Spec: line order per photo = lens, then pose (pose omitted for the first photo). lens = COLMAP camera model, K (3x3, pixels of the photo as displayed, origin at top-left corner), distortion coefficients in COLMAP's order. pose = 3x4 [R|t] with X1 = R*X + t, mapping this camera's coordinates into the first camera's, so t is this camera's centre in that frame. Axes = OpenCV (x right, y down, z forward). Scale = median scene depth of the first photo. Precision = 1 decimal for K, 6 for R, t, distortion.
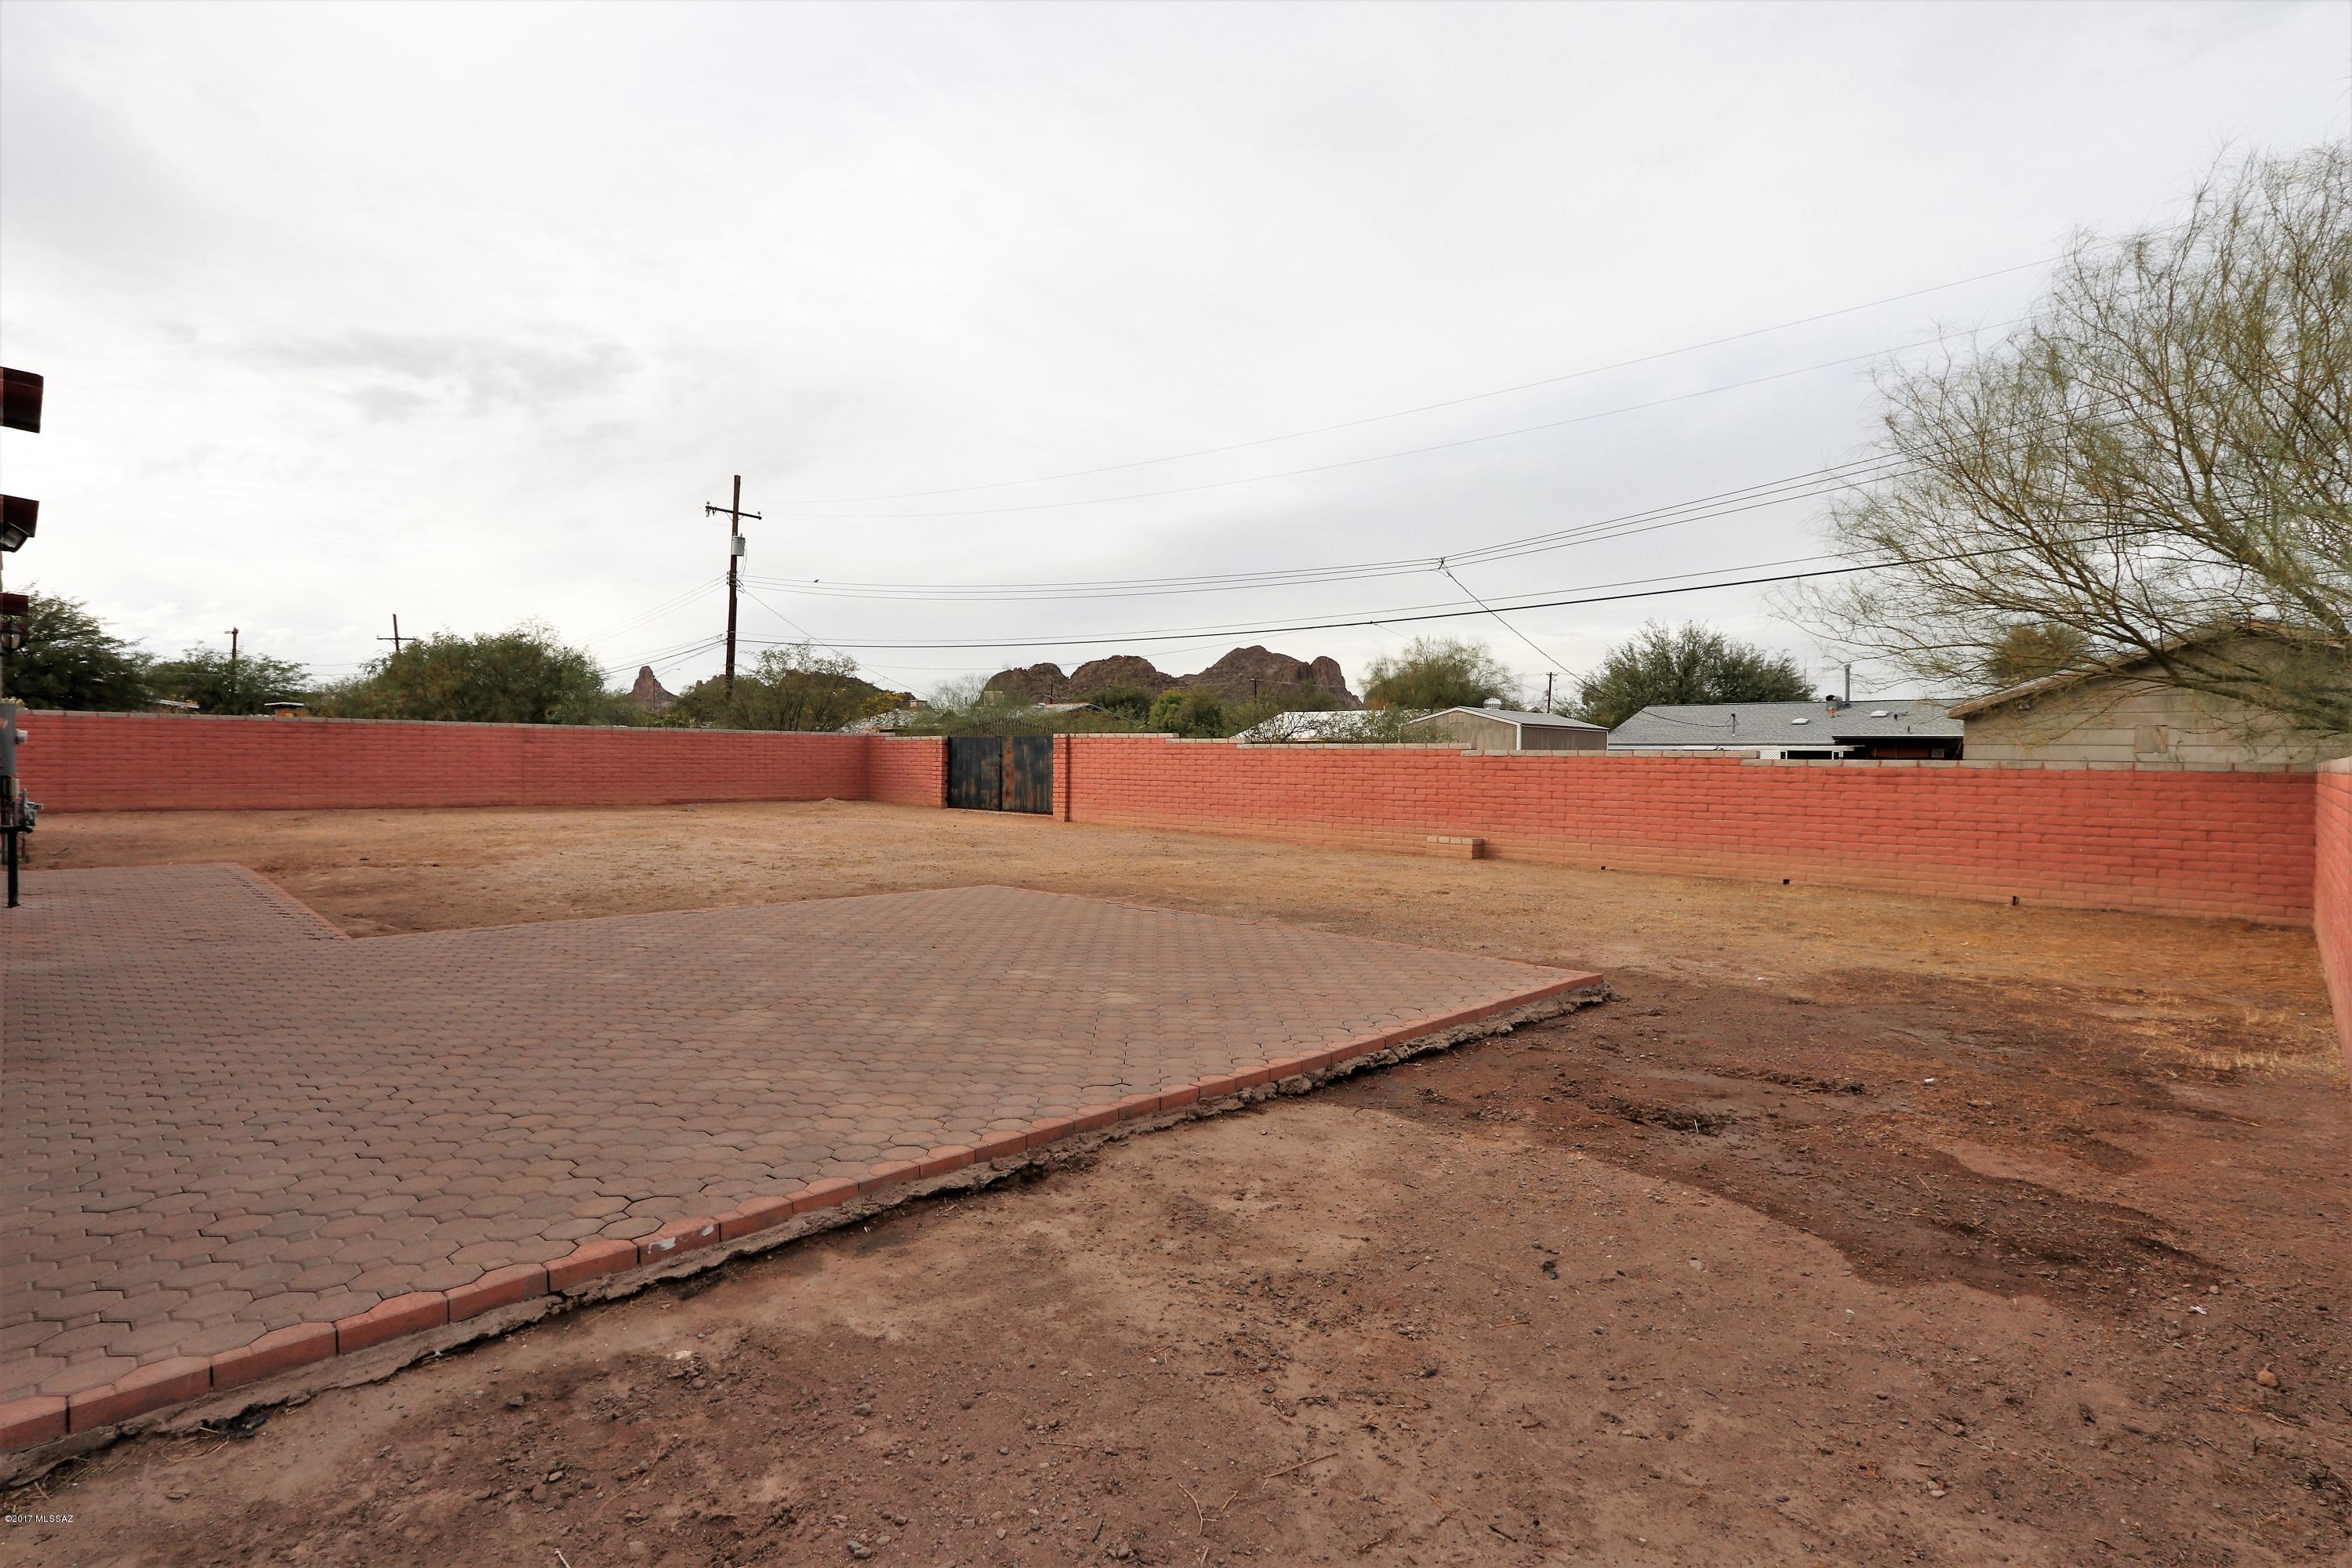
lens RADIAL K [[1147.9, 0, 1162.9], [0, 1147.9, 785.8], [0, 0, 1]] dist [-0.017691, 0.001963]
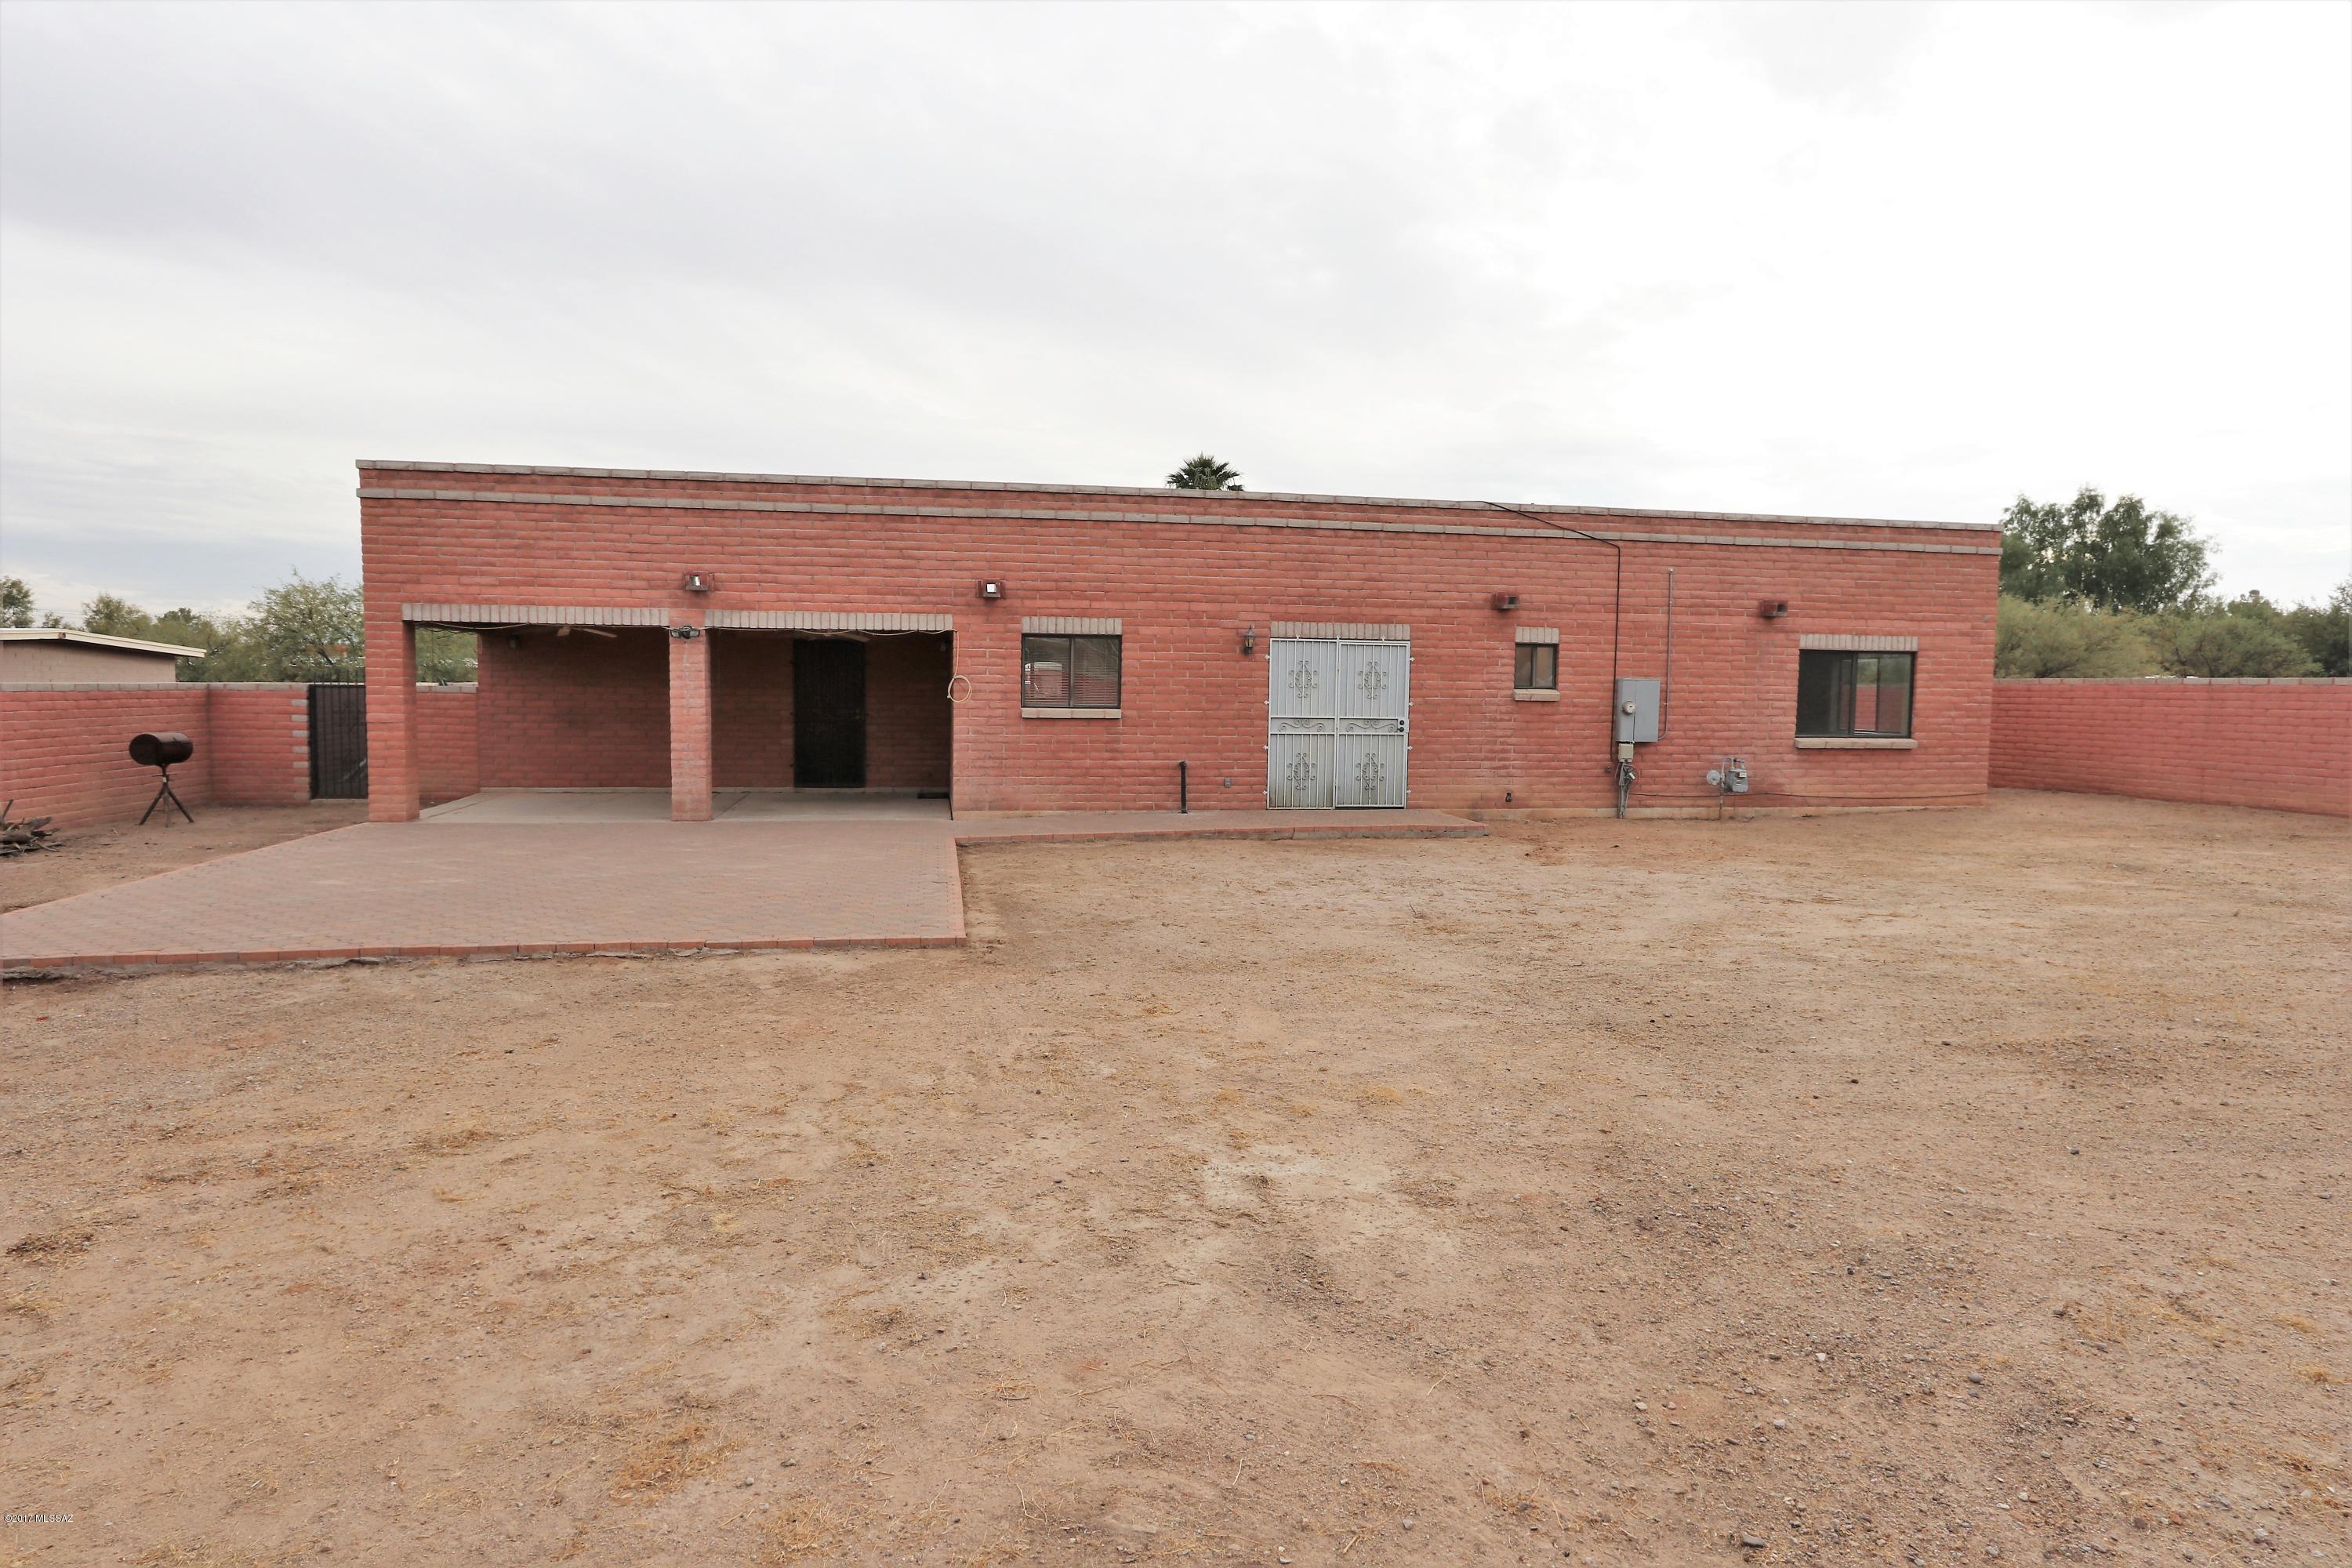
lens RADIAL K [[1314.9, 0, 1161.1], [0, 1314.9, 785.1], [0, 0, 1]] dist [-0.031336, 0.020210]
pose [[-0.576759, 0.041754, -0.815847, 0.173553], [-0.038092, 0.996232, 0.077915, -0.025792], [0.816026, 0.076015, -0.572995, 0.695521]]
